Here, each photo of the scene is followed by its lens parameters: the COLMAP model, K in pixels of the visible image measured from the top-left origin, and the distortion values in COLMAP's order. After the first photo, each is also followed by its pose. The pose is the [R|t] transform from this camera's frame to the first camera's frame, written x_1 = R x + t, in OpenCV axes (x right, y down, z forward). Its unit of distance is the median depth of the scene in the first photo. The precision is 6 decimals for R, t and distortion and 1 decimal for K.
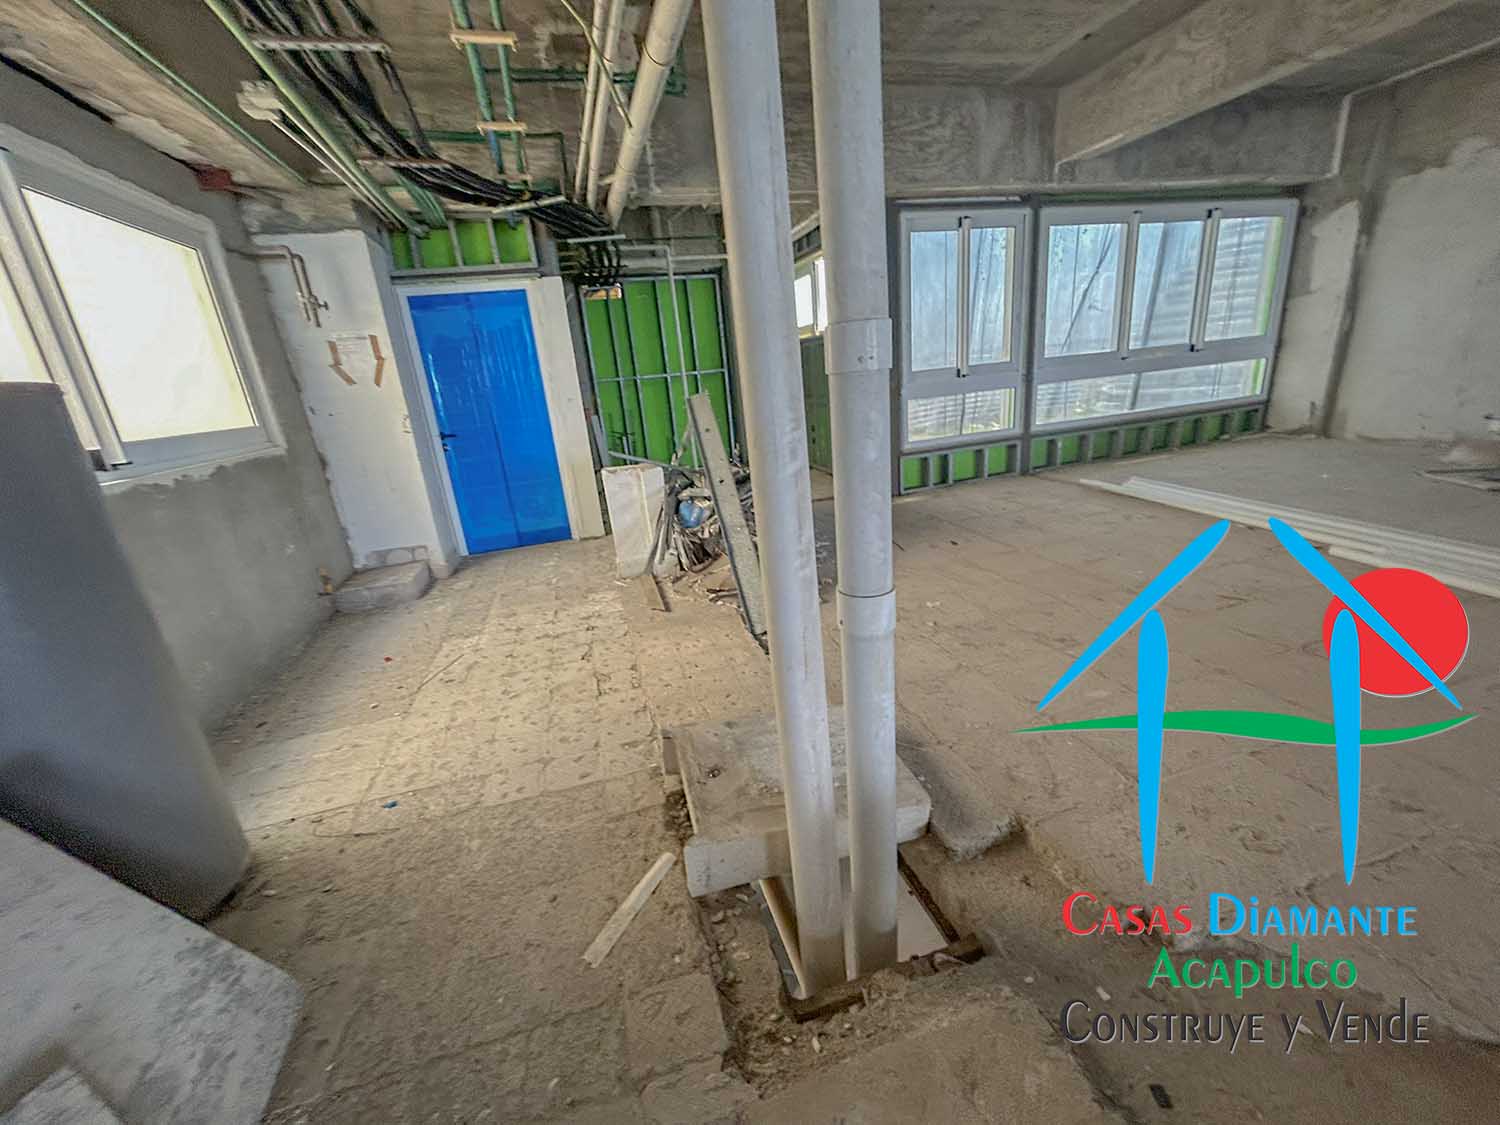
lens RADIAL K [[604.0, 0, 749.2], [0, 604.0, 559.8], [0, 0, 1]] dist [-0.002212, 0.000294]
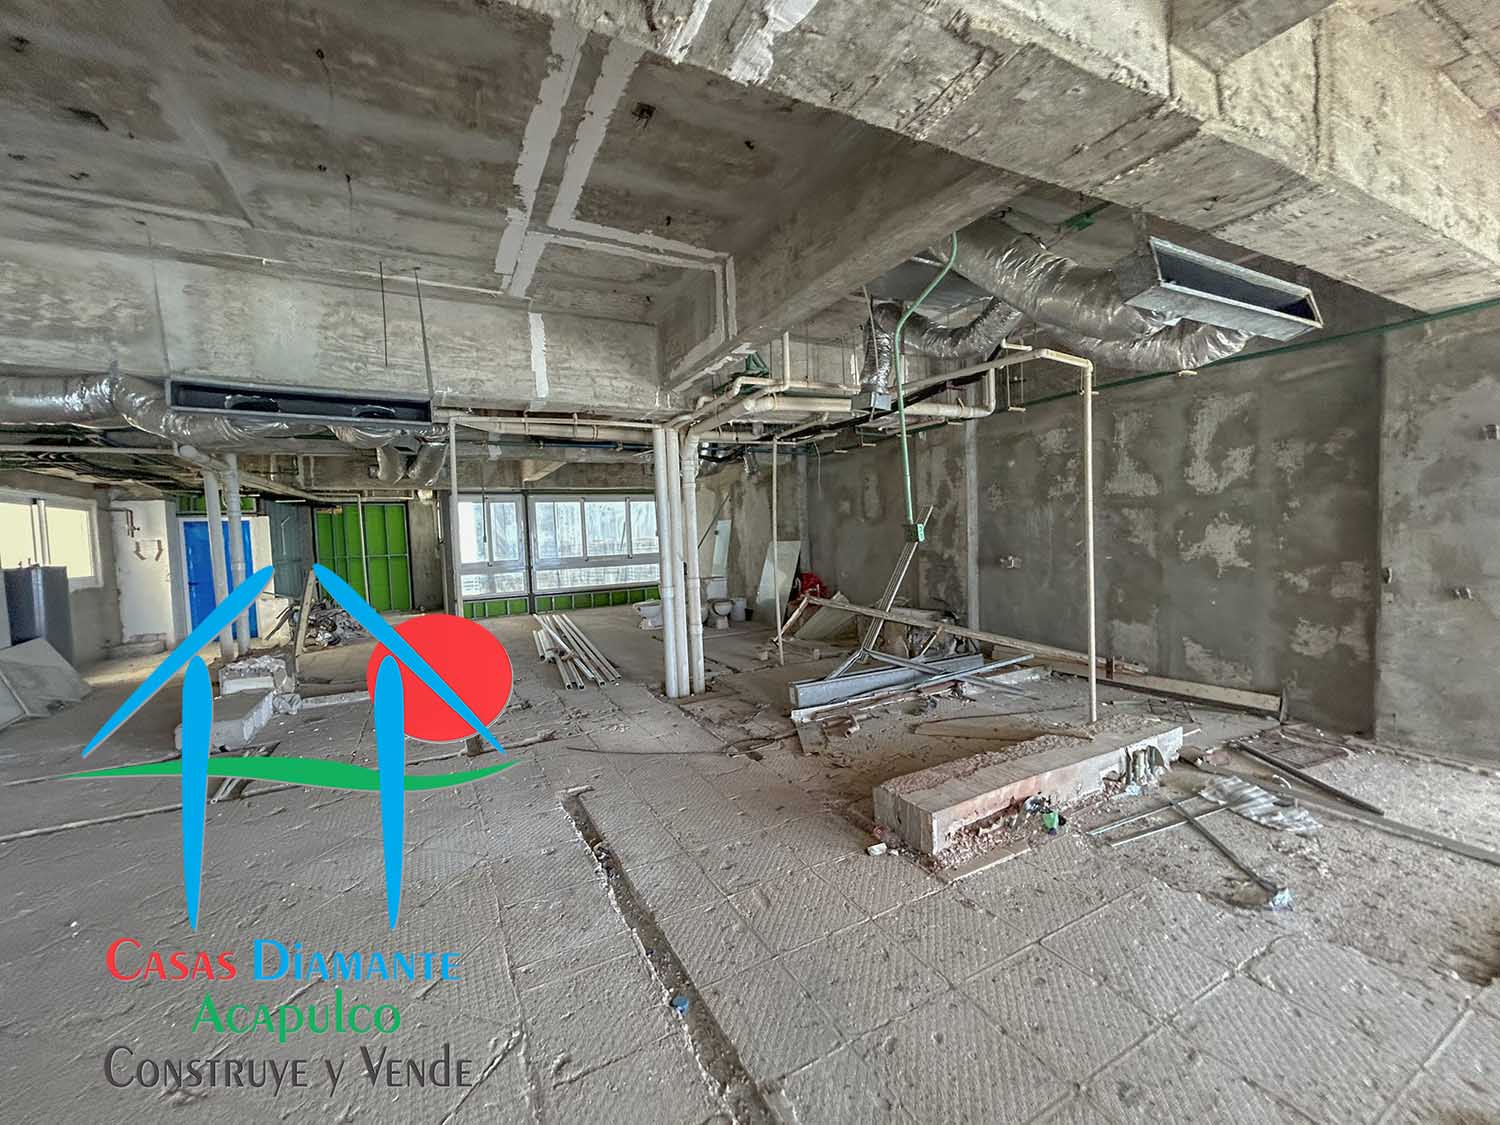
lens RADIAL K [[604.0, 0, 749.2], [0, 604.0, 559.8], [0, 0, 1]] dist [-0.002212, 0.000294]
pose [[0.976590, 0.043278, 0.210710, 0.935919], [0.017256, 0.960634, -0.277281, 0.325650], [-0.214415, 0.274426, 0.937399, -1.386781]]
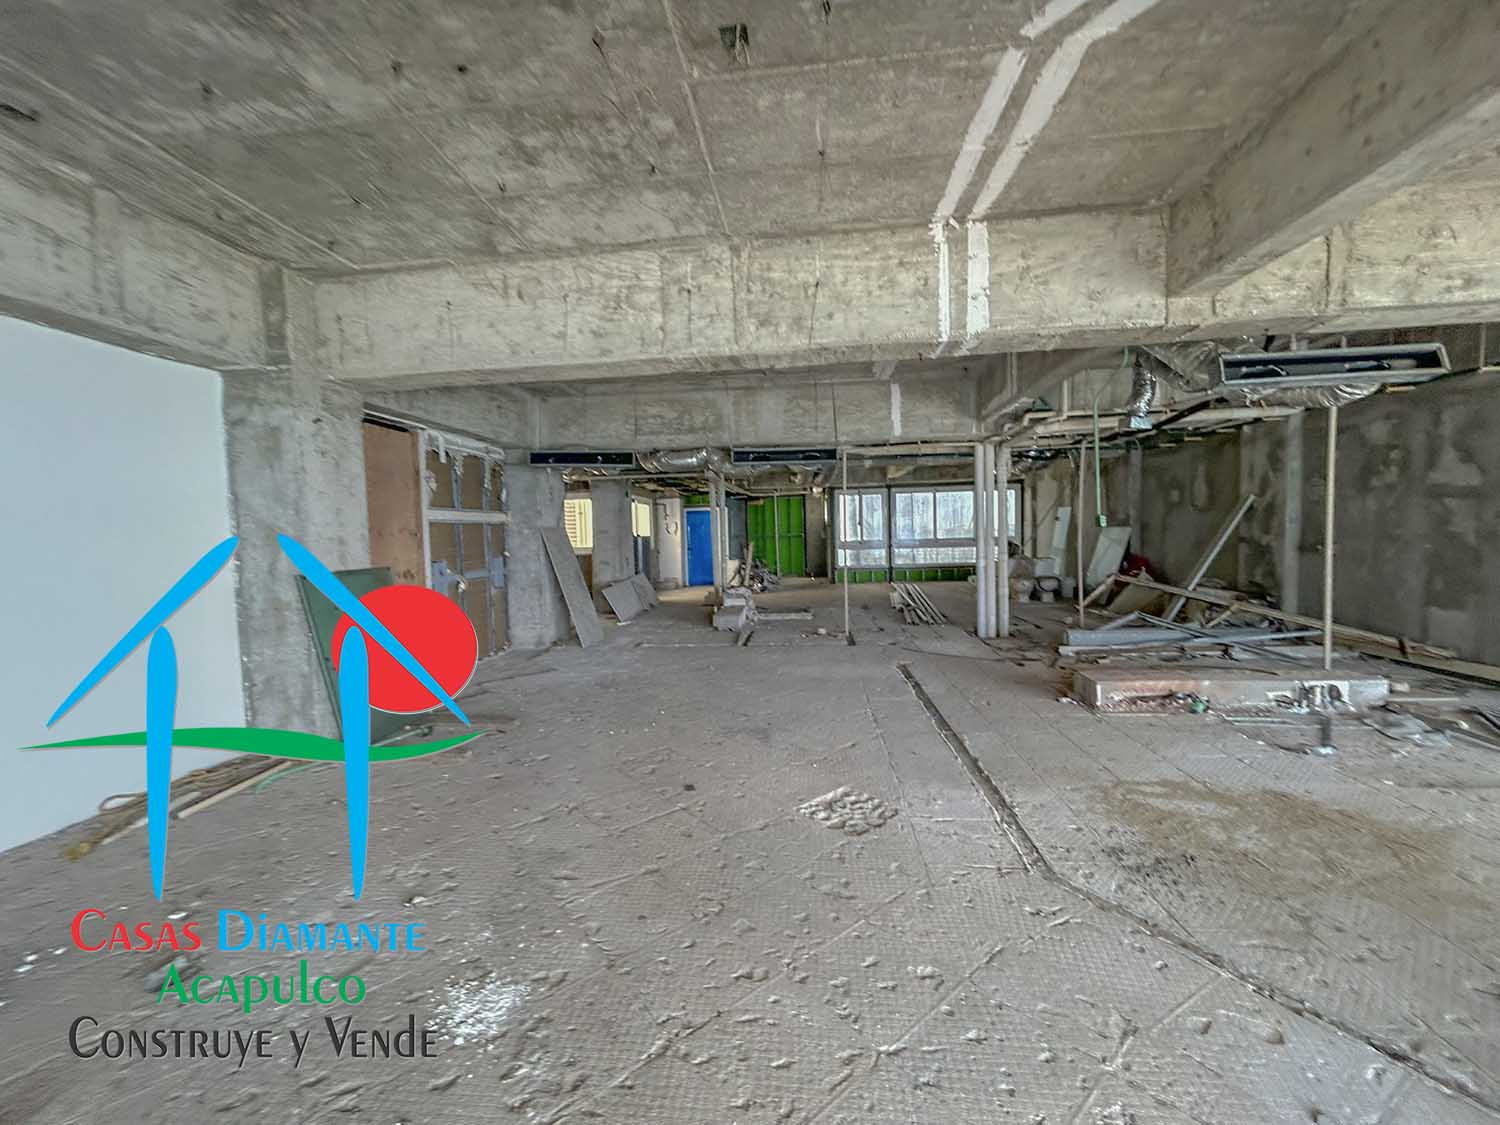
lens RADIAL K [[601.5, 0, 749.1], [0, 601.5, 559.1], [0, 0, 1]] dist [0.000035, 0.000851]
pose [[0.928697, 0.080881, -0.361912, 1.038390], [-0.165327, 0.963875, -0.208834, 0.498775], [0.331947, 0.253777, 0.908520, -1.940898]]
